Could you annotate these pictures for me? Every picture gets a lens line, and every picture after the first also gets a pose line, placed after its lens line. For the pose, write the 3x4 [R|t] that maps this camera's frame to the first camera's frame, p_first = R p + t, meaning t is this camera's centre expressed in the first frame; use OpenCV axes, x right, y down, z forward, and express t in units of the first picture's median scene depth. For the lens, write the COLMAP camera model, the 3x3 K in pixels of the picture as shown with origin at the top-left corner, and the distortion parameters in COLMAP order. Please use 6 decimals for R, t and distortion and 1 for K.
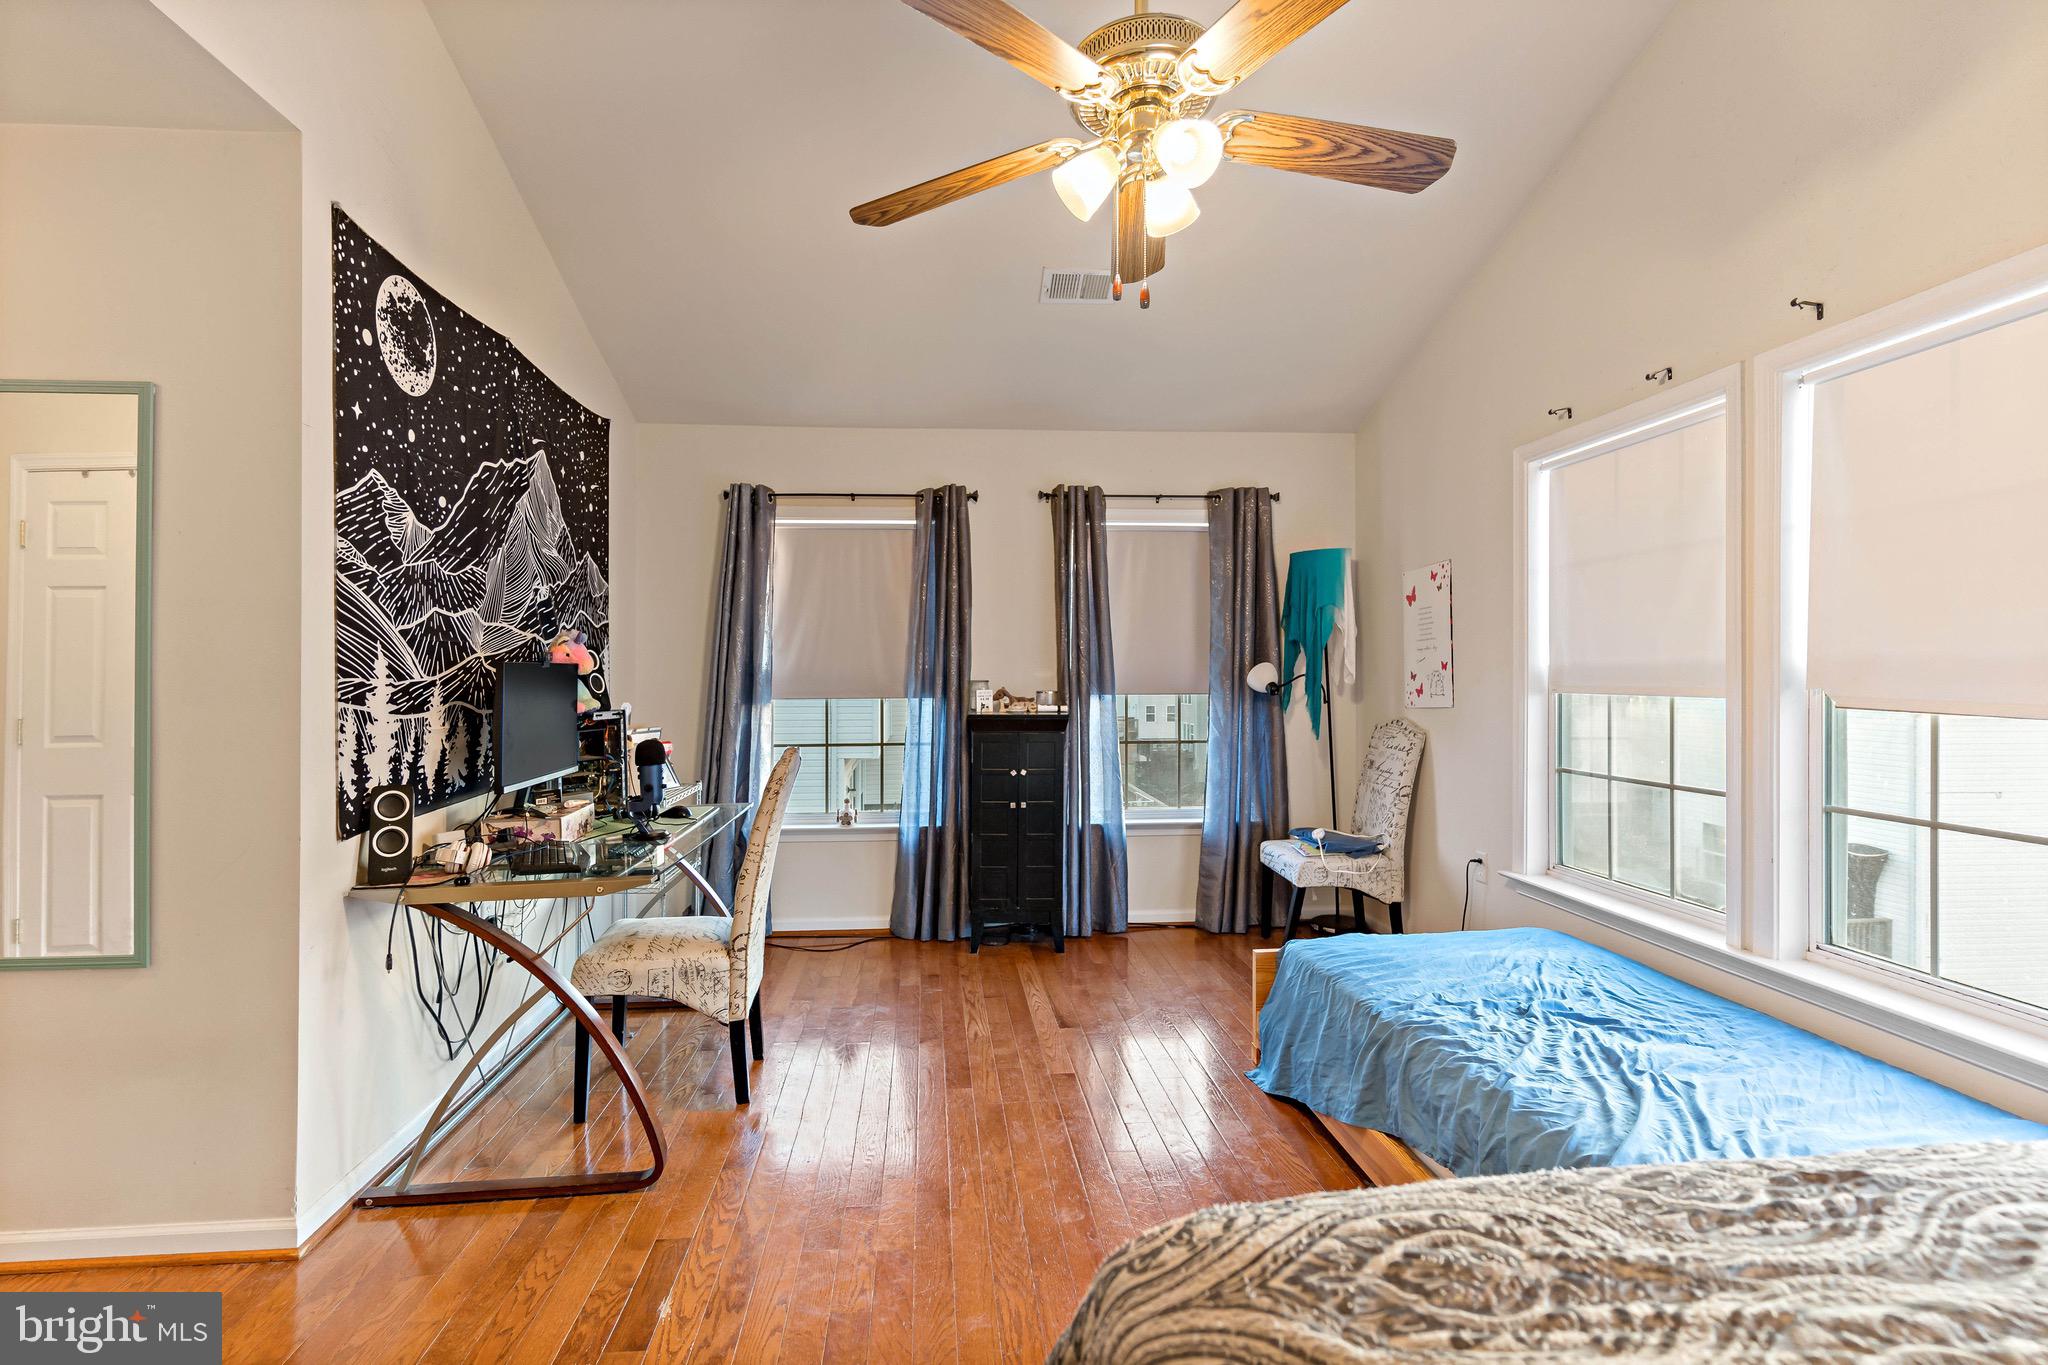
lens RADIAL K [[1000.1, 0, 1029.4], [0, 1000.1, 670.5], [0, 0, 1]] dist [0.001648, 0.000798]
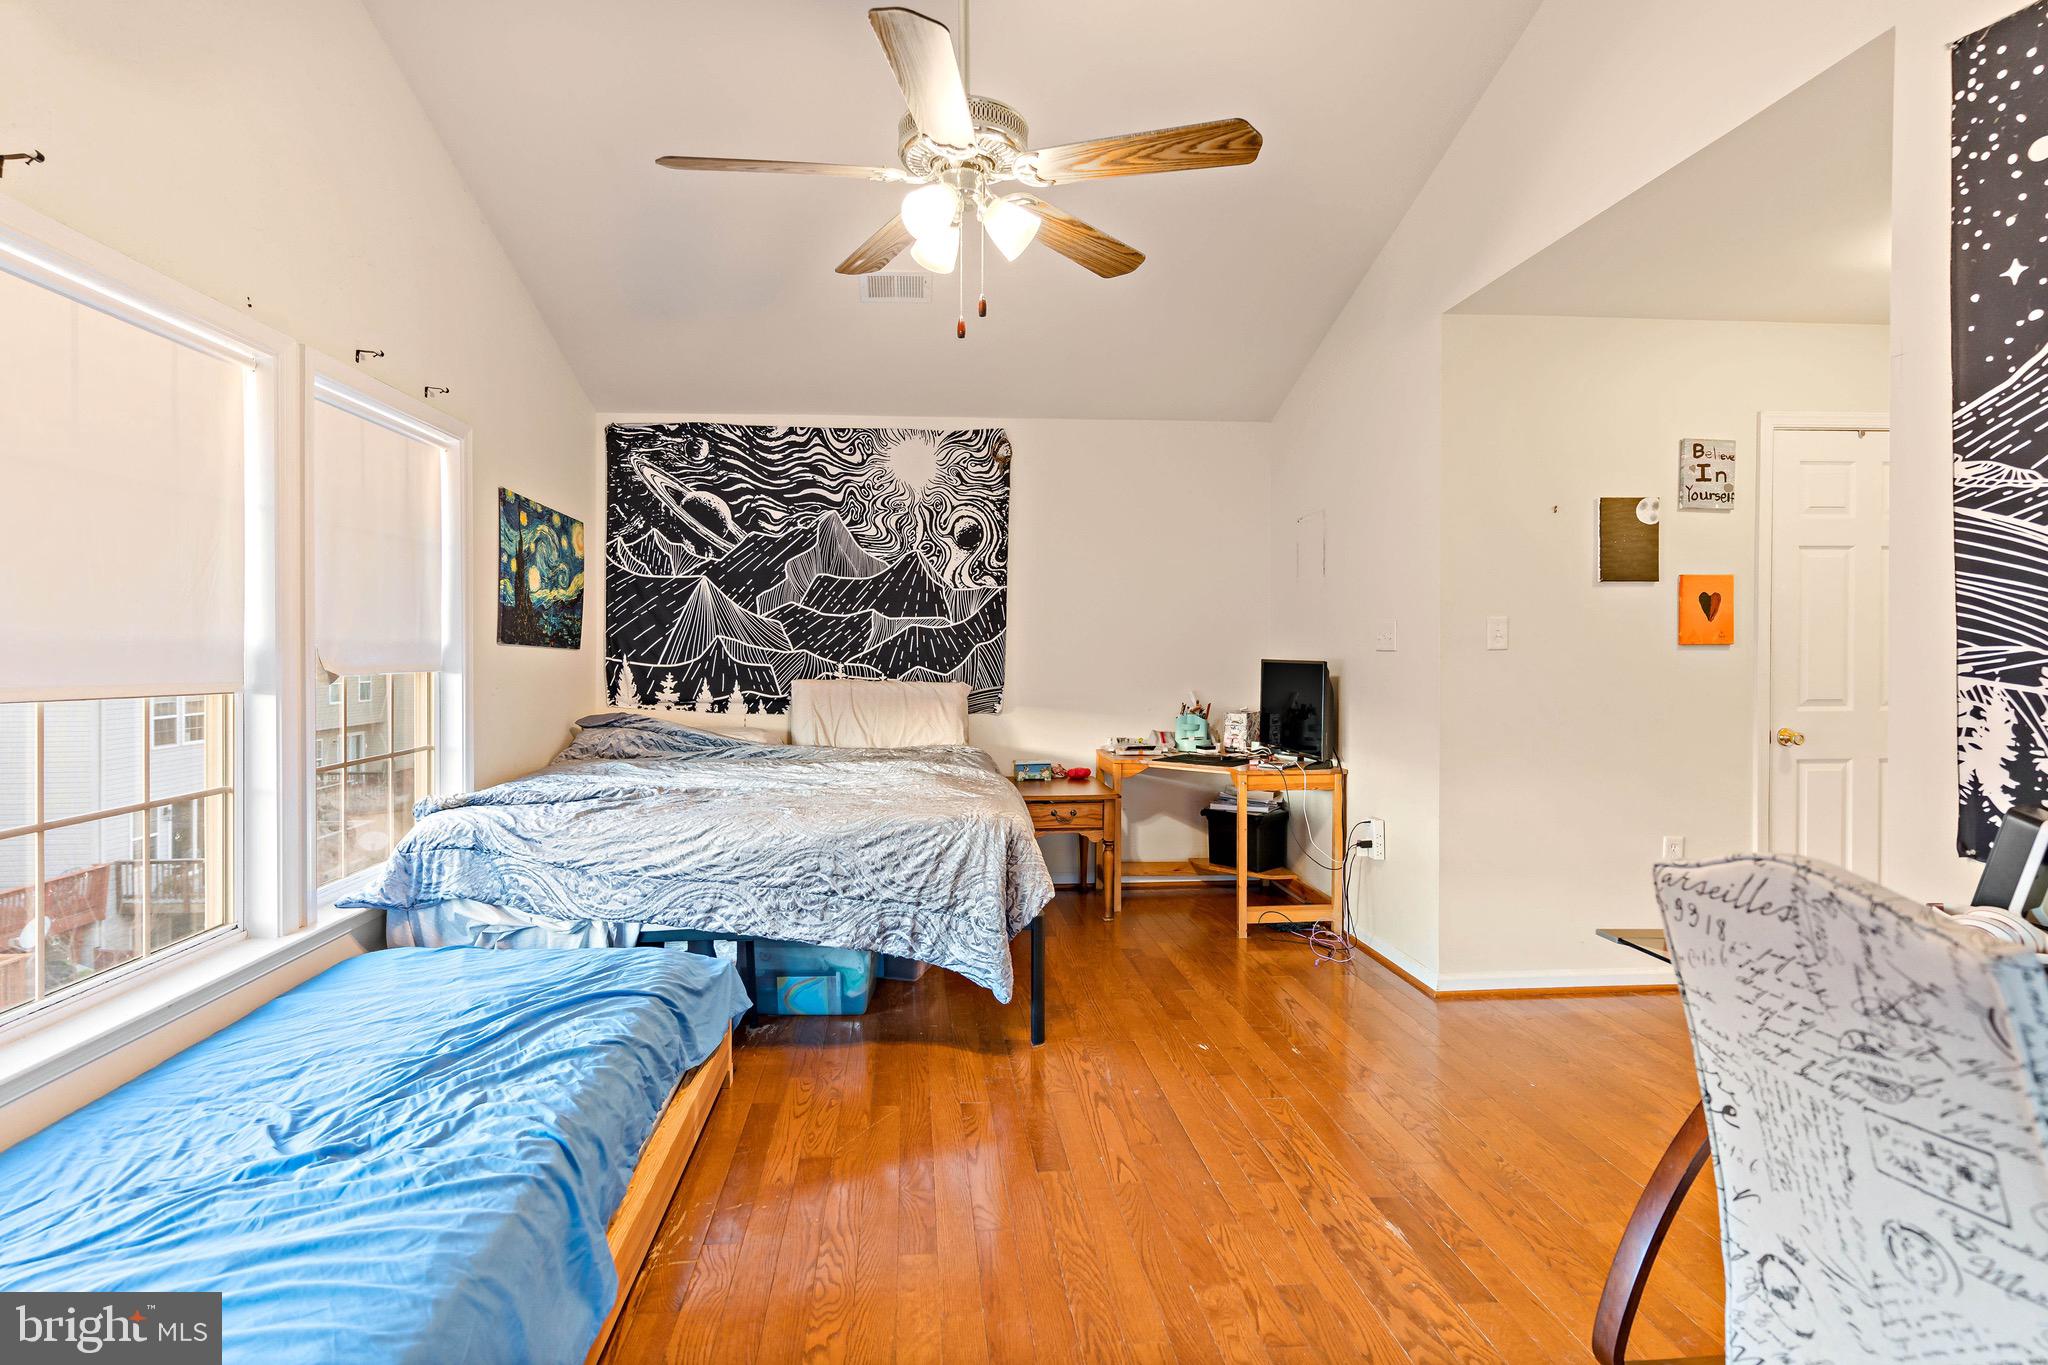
lens RADIAL K [[1000.1, 0, 1010.2], [0, 1000.1, 653.1], [0, 0, 1]] dist [0.001648, 0.000798]
pose [[-0.999990, -0.004360, 0.000961, 0.044100], [-0.004356, 0.999983, 0.003920, 0.012879], [-0.000978, 0.003915, -0.999992, 1.723908]]
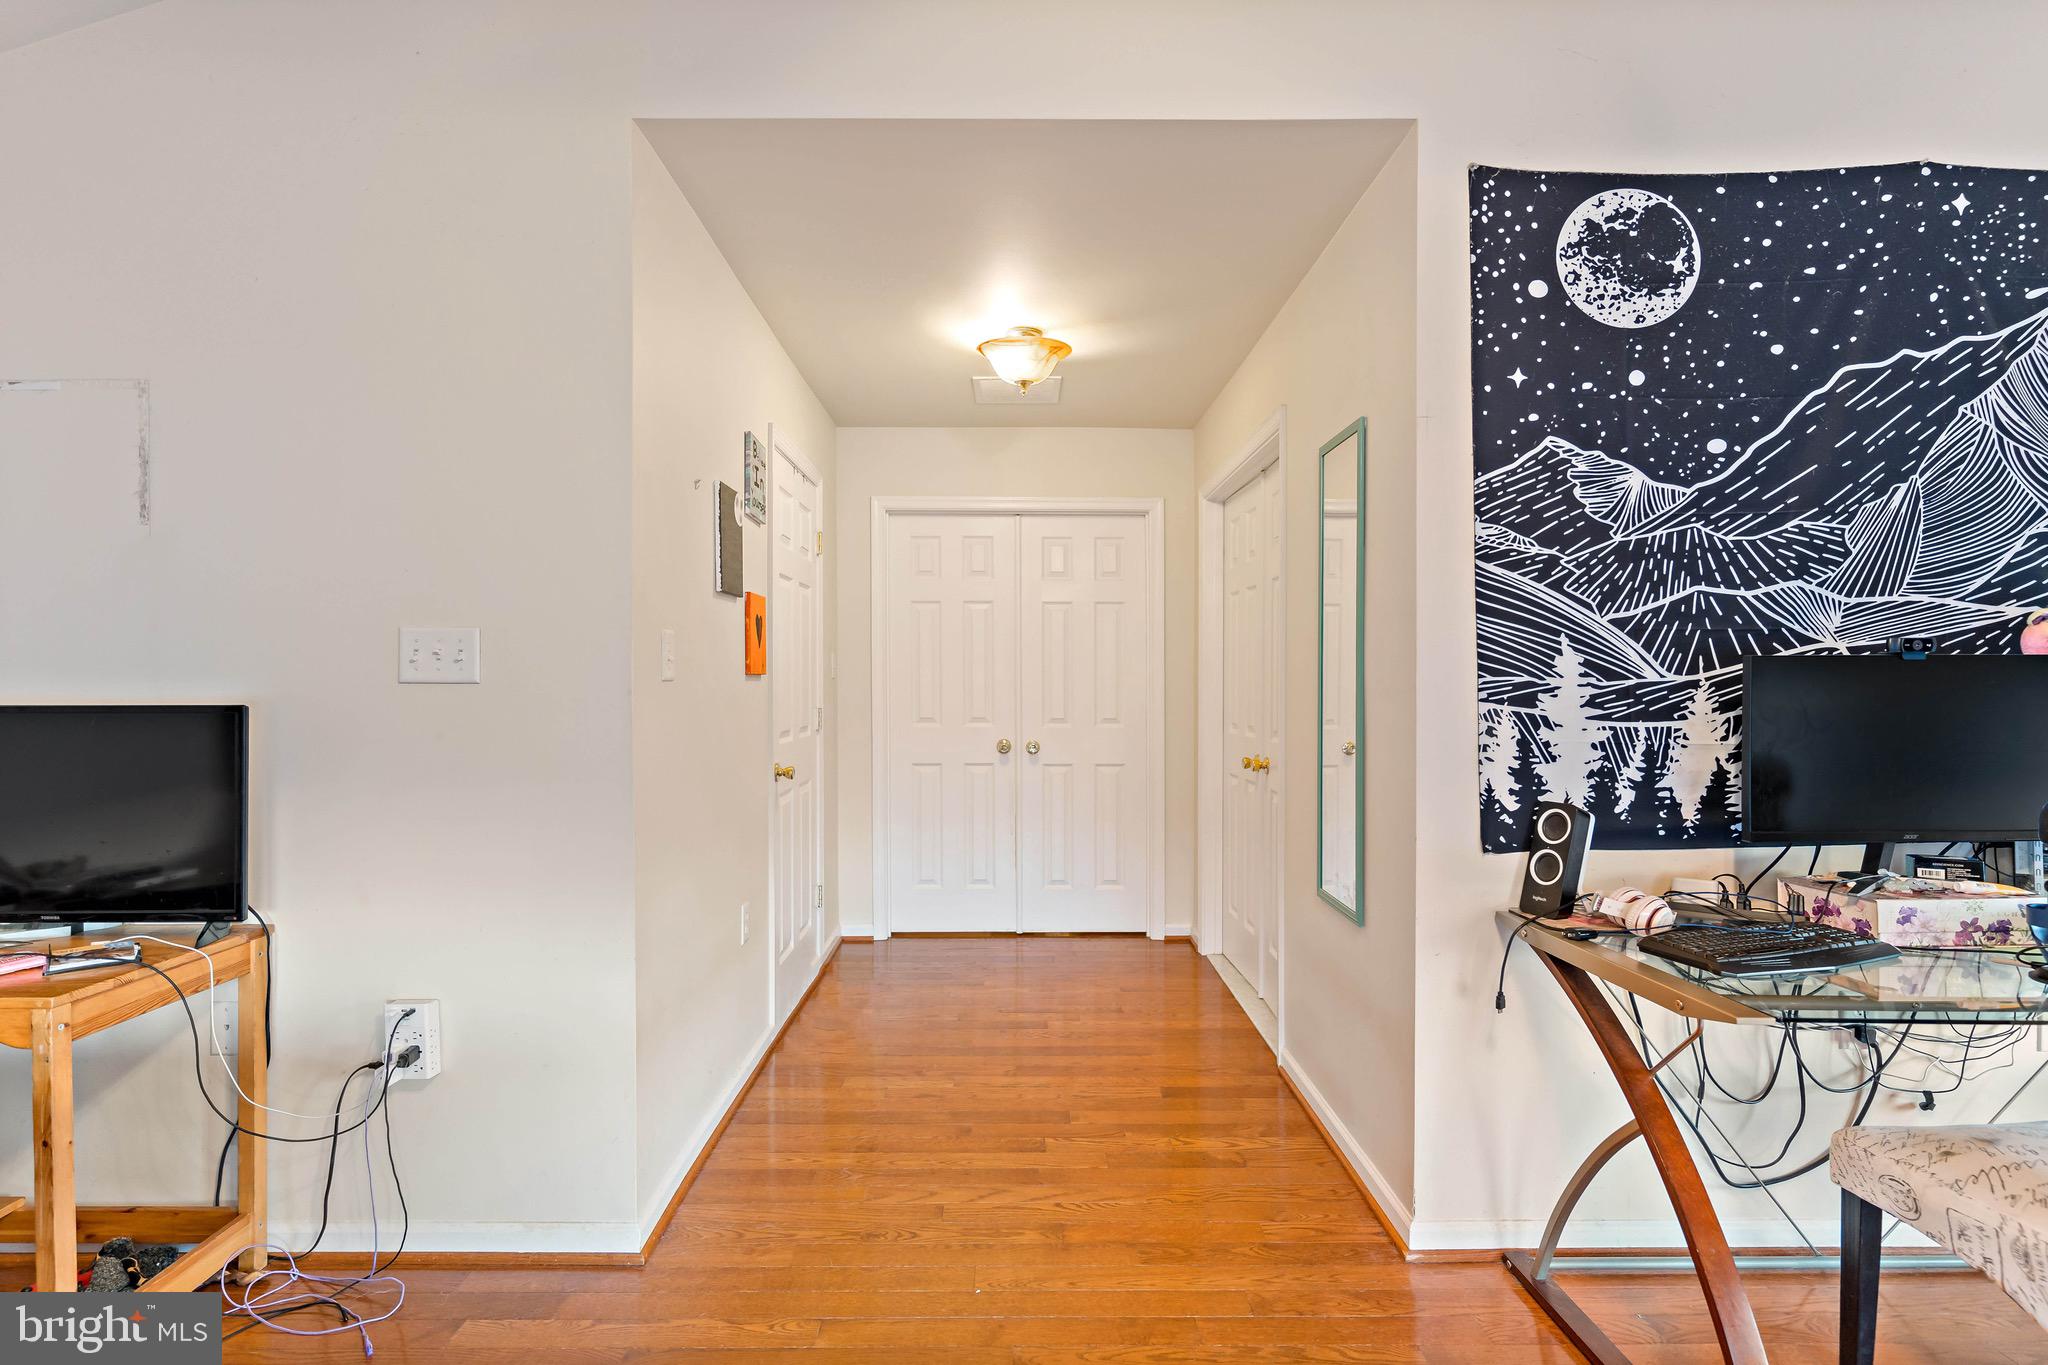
lens RADIAL K [[1000.1, 0, 1024.9], [0, 1000.1, 681.8], [0, 0, 1]] dist [0.001648, 0.000798]
pose [[-0.104712, 0.004954, -0.994490, 0.266389], [0.002276, 0.999986, 0.004742, 0.006806], [0.994500, -0.001767, -0.104722, 0.657354]]
